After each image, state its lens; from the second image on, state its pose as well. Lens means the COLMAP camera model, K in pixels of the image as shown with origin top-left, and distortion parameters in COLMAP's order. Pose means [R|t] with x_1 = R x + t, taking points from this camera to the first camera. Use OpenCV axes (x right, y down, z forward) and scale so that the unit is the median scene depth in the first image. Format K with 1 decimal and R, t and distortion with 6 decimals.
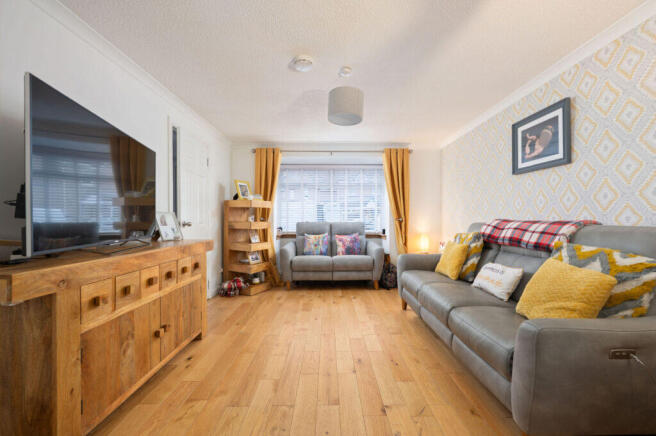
lens RADIAL K [[264.5, 0, 331.8], [0, 264.5, 218.2], [0, 0, 1]] dist [-0.002699, -0.000067]
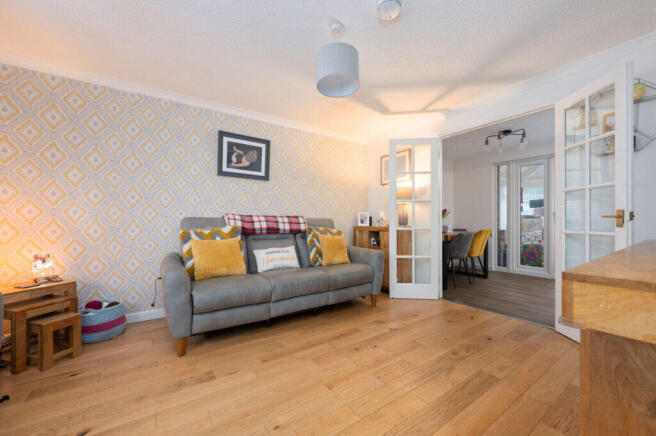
lens RADIAL K [[264.5, 0, 331.4], [0, 264.5, 222.0], [0, 0, 1]] dist [-0.002699, -0.000067]
pose [[-0.565876, 0.007900, 0.824452, -0.625983], [0.004358, 0.999969, -0.006590, 0.054266], [-0.824479, -0.000136, -0.565893, 1.523467]]
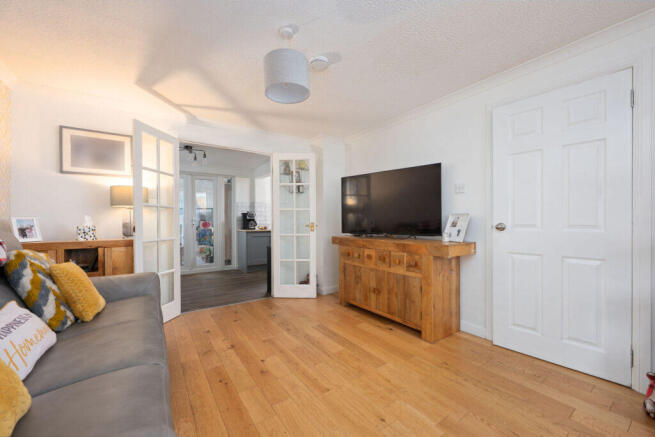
lens RADIAL K [[265.7, 0, 328.7], [0, 265.7, 218.6], [0, 0, 1]] dist [-0.001487, 0.000015]
pose [[-0.821216, 0.003202, -0.570608, 0.424545], [0.002879, 0.999995, 0.001467, -0.014346], [0.570610, -0.000438, -0.821221, 1.773393]]
